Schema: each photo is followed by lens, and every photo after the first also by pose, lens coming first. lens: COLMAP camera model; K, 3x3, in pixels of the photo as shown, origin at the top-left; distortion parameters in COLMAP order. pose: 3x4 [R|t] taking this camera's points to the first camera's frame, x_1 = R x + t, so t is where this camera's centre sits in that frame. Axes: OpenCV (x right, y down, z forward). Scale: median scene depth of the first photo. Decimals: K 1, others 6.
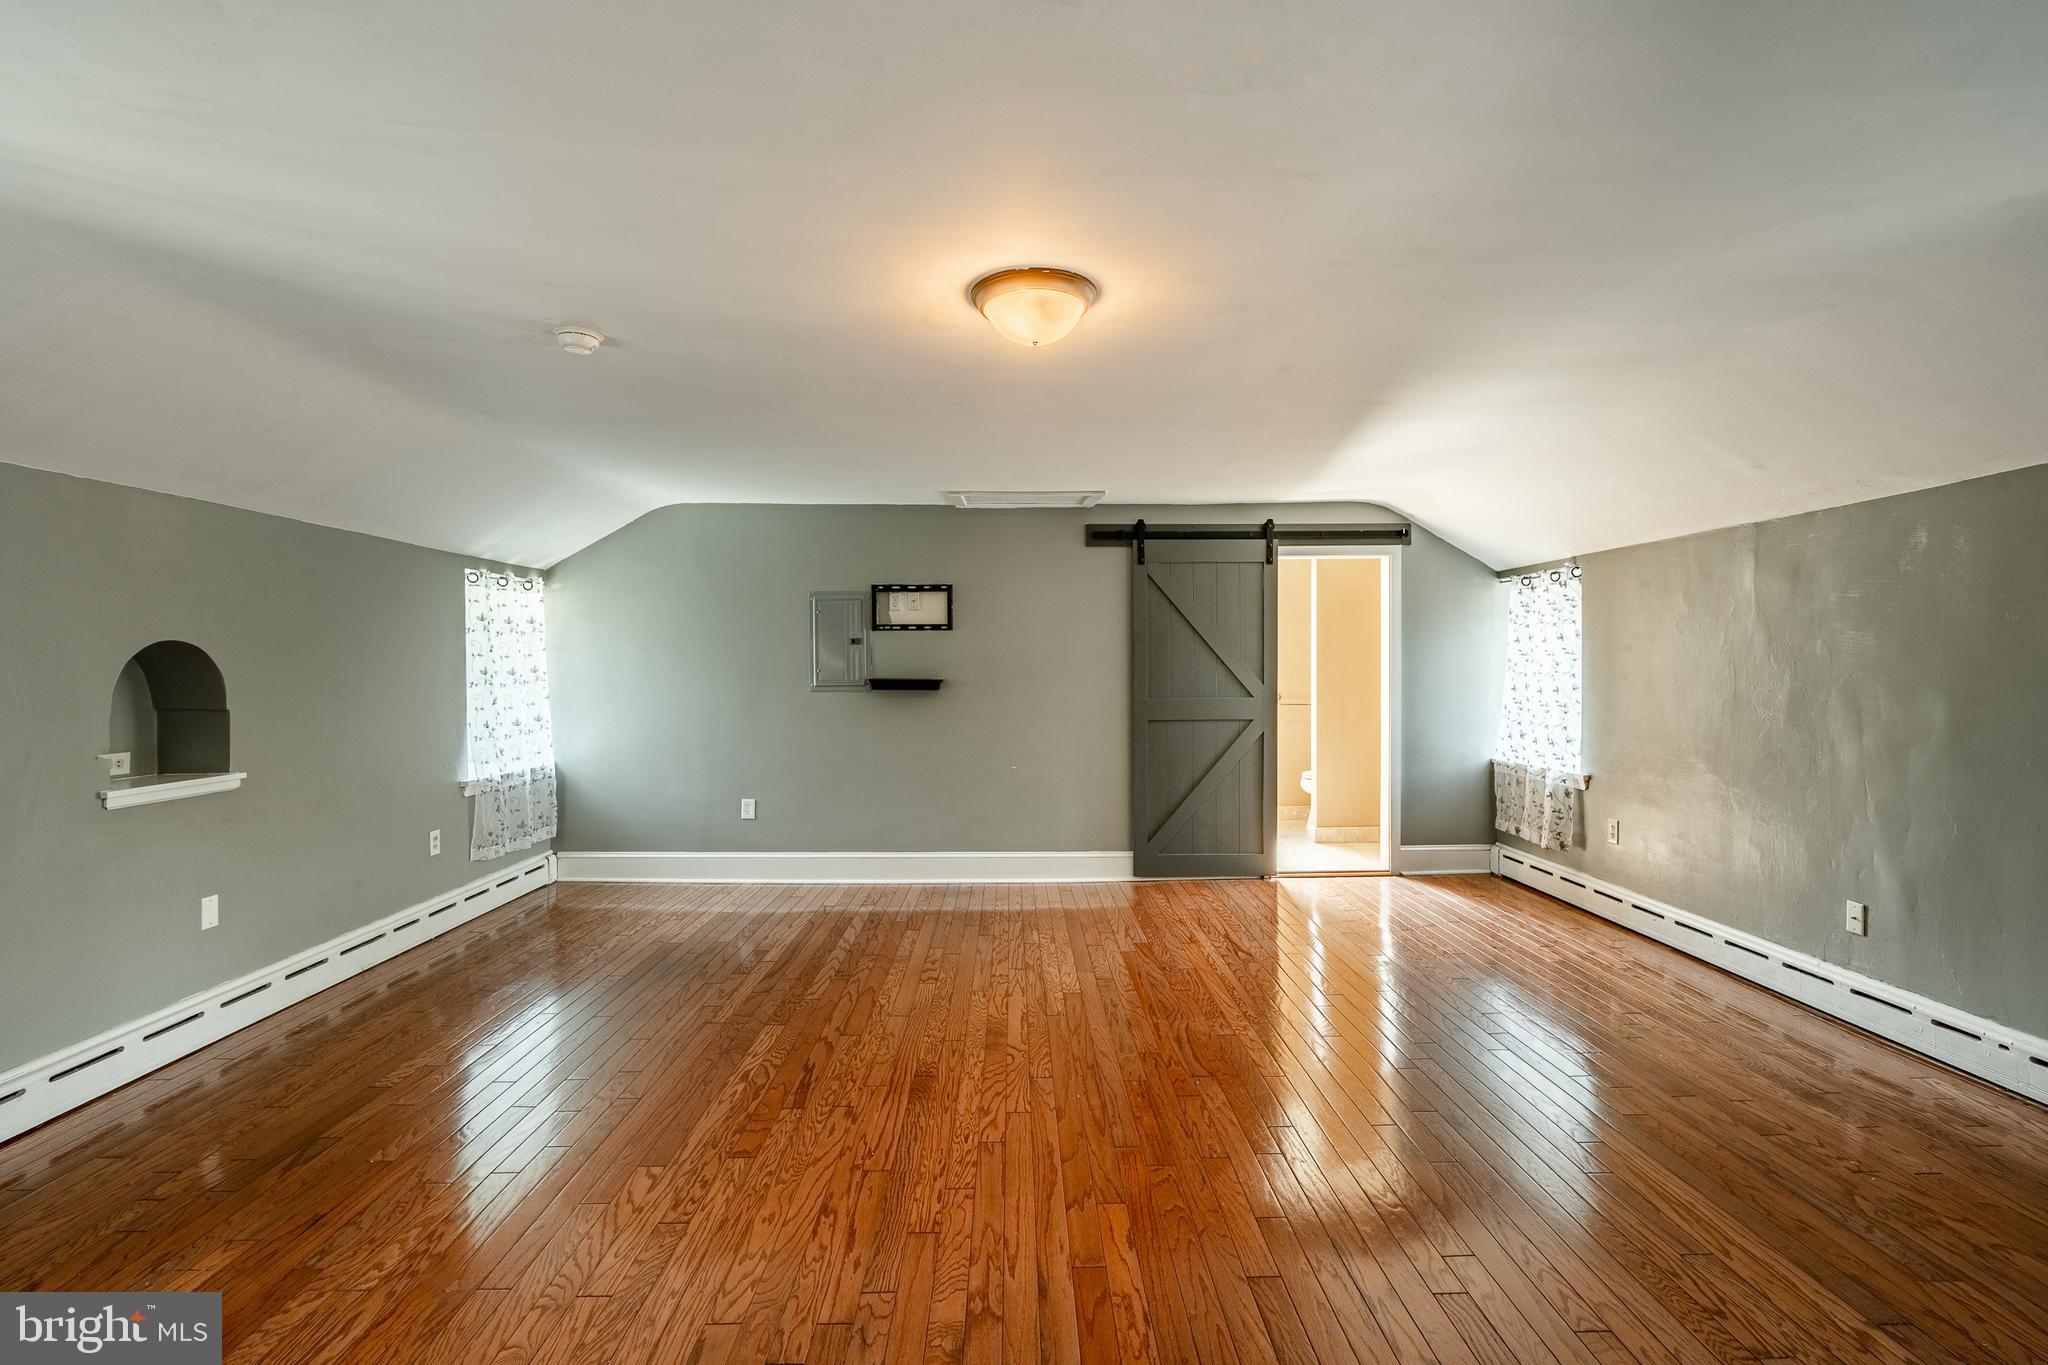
lens RADIAL K [[930.6, 0, 1024.0], [0, 930.6, 682.5], [0, 0, 1]] dist [0.001672, 0.000249]
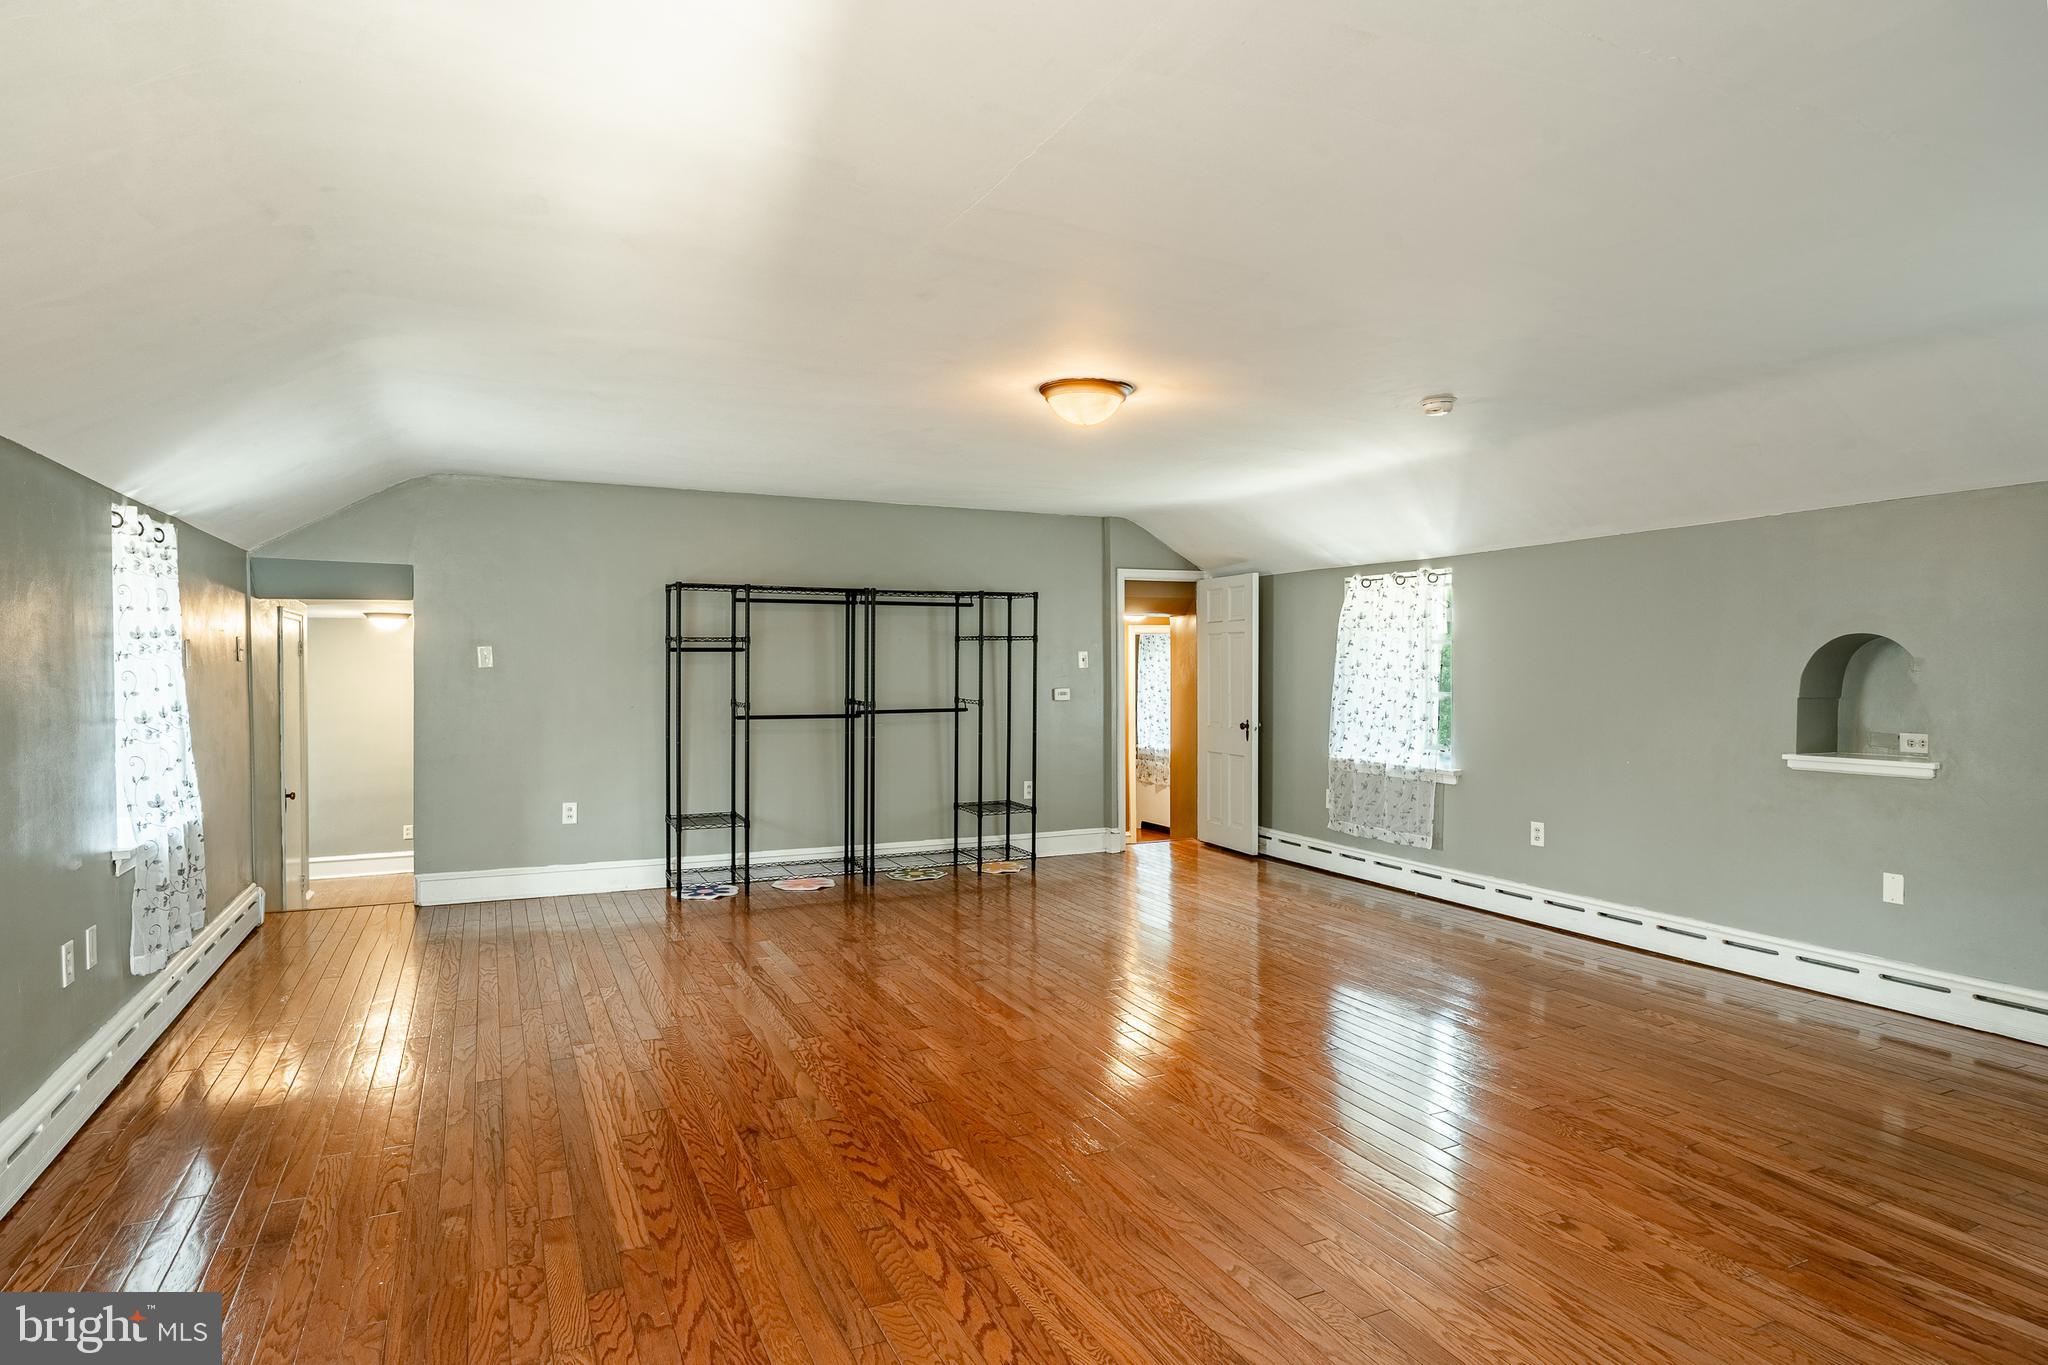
lens RADIAL K [[1131.3, 0, 1014.9], [0, 1131.3, 656.5], [0, 0, 1]] dist [-0.002264, -0.000247]
pose [[-0.909750, 0.006263, -0.415109, 0.564448], [0.003303, 0.999964, 0.007849, -0.030453], [0.415143, 0.005769, -0.909738, 1.750835]]
